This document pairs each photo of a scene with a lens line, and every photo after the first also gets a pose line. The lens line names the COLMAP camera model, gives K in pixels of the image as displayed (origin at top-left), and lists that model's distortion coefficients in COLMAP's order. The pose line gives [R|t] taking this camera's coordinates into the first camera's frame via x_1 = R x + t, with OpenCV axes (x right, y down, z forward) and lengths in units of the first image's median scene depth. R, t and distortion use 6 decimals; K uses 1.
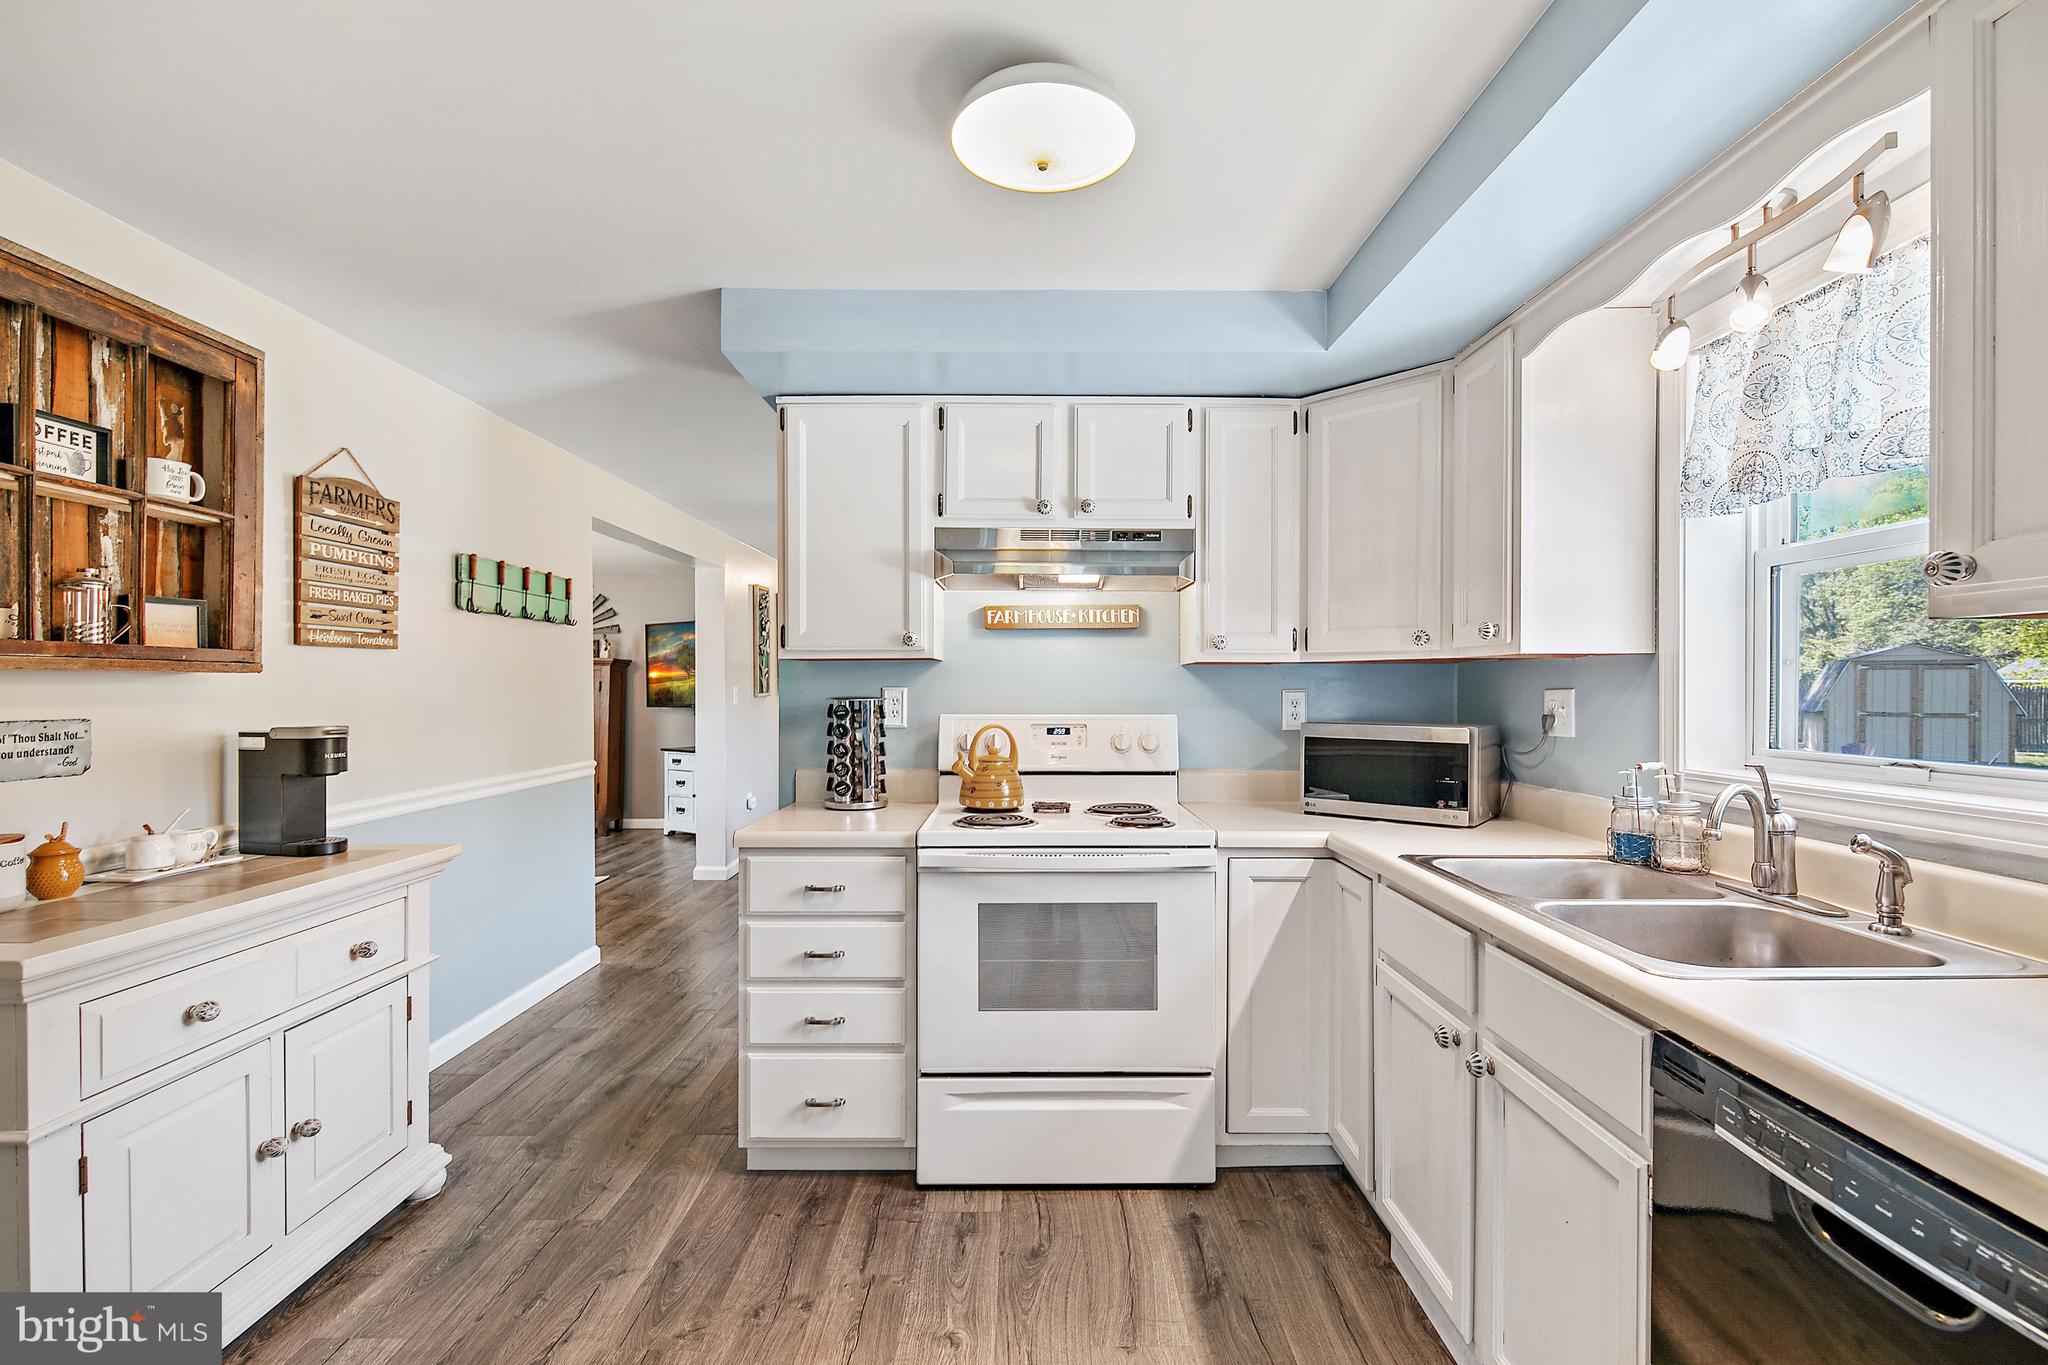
lens RADIAL K [[895.6, 0, 1029.7], [0, 895.6, 686.5], [0, 0, 1]] dist [0.002025, 0.000069]
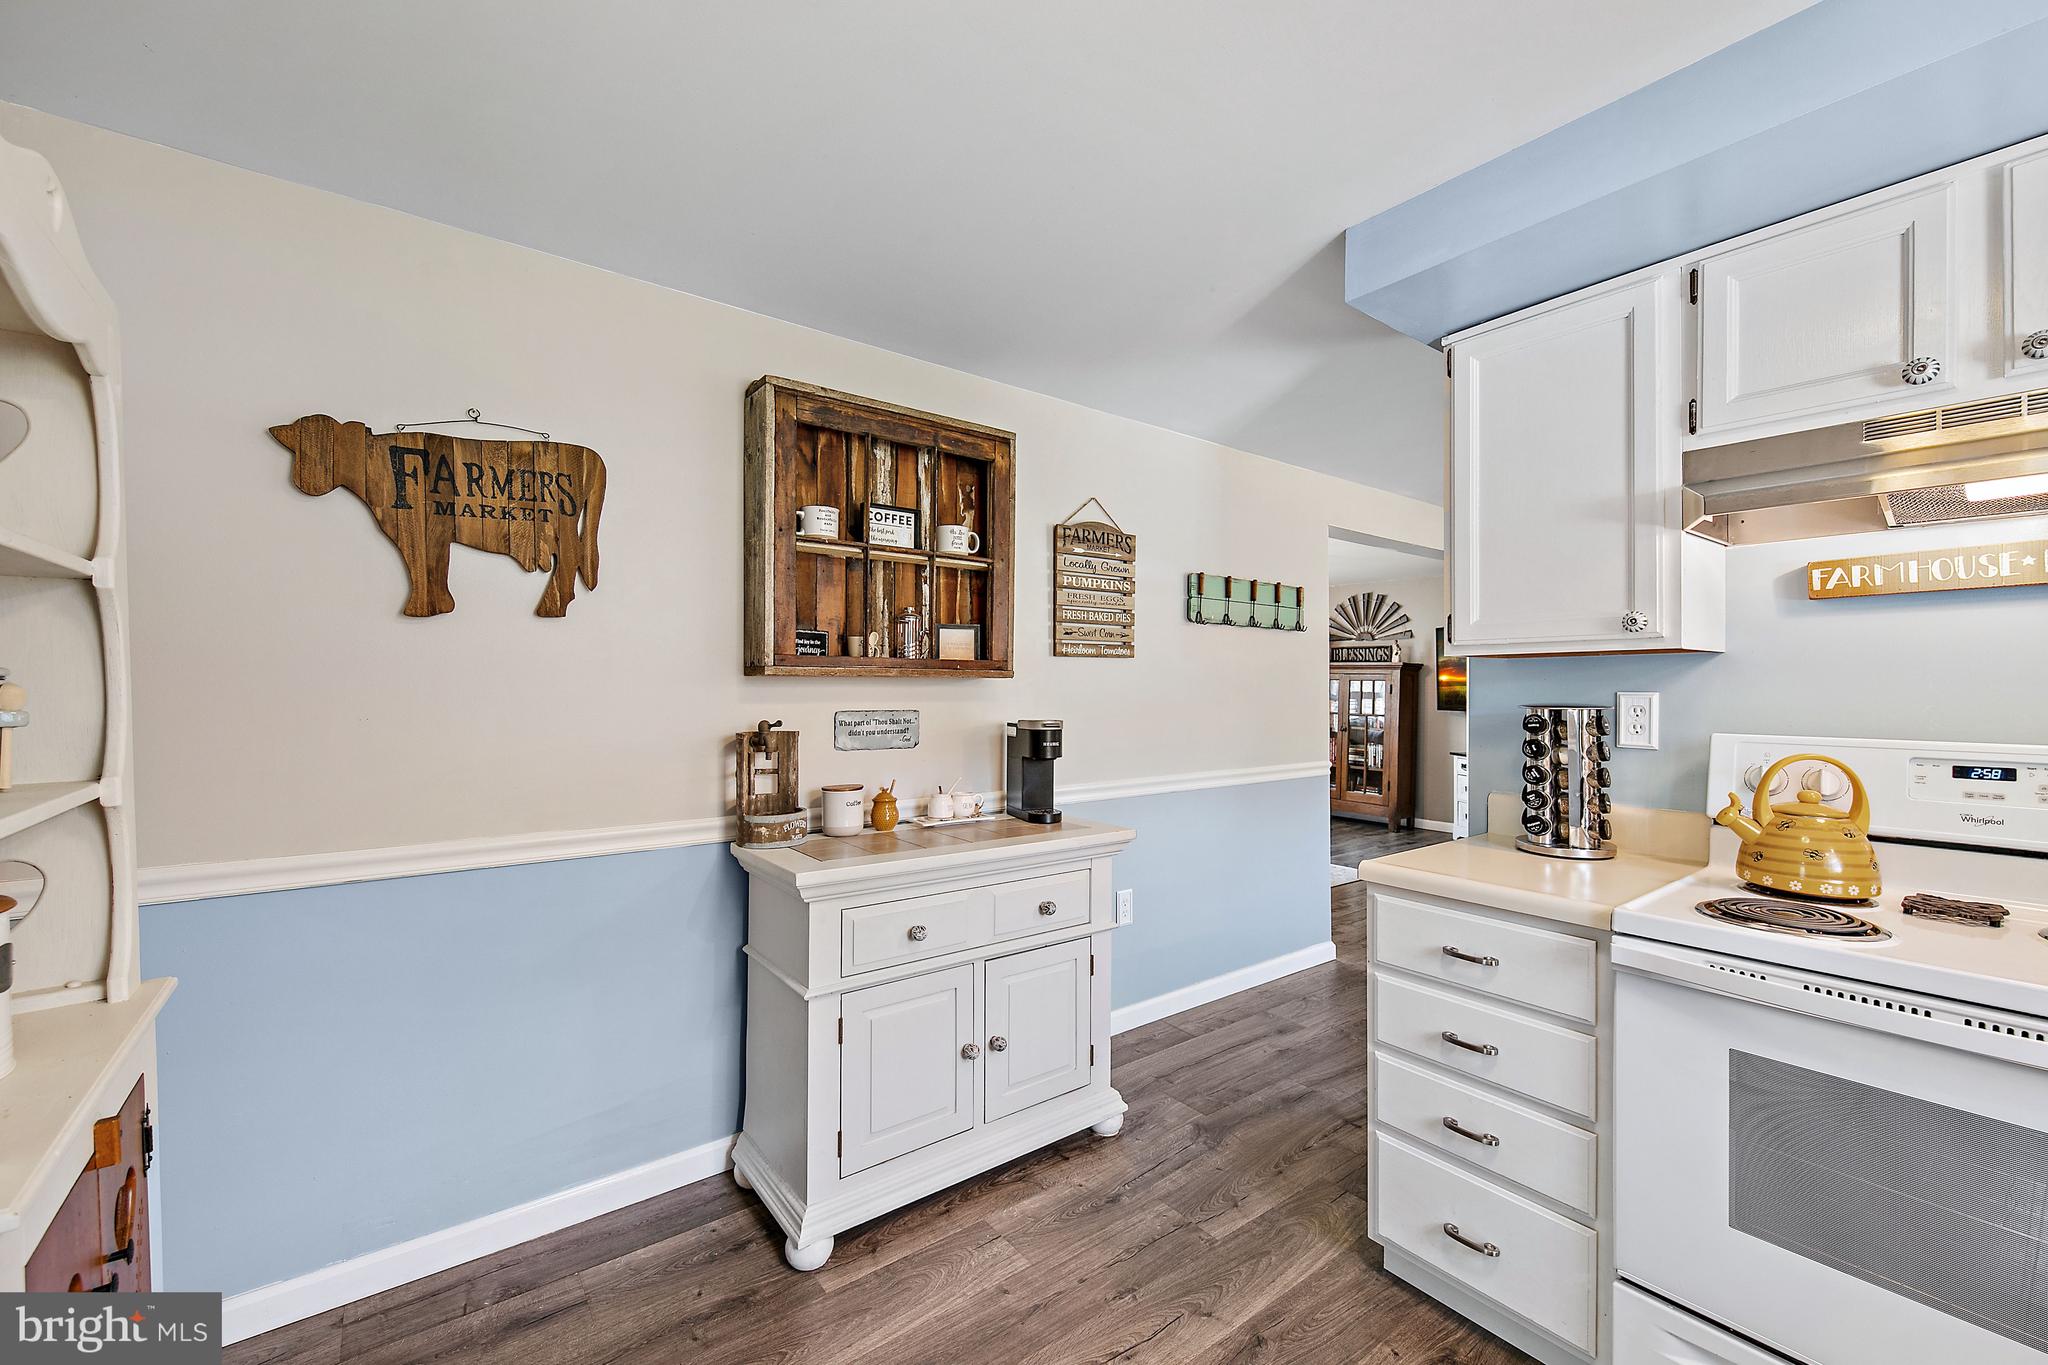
lens RADIAL K [[814.3, 0, 1024.0], [0, 814.3, 682.5], [0, 0, 1]] dist [0.009900, -0.006227]
pose [[0.600516, -0.003186, -0.799607, 0.095345], [-0.003749, 0.999970, -0.006800, -0.000573], [0.799604, 0.007081, 0.600486, 0.271408]]
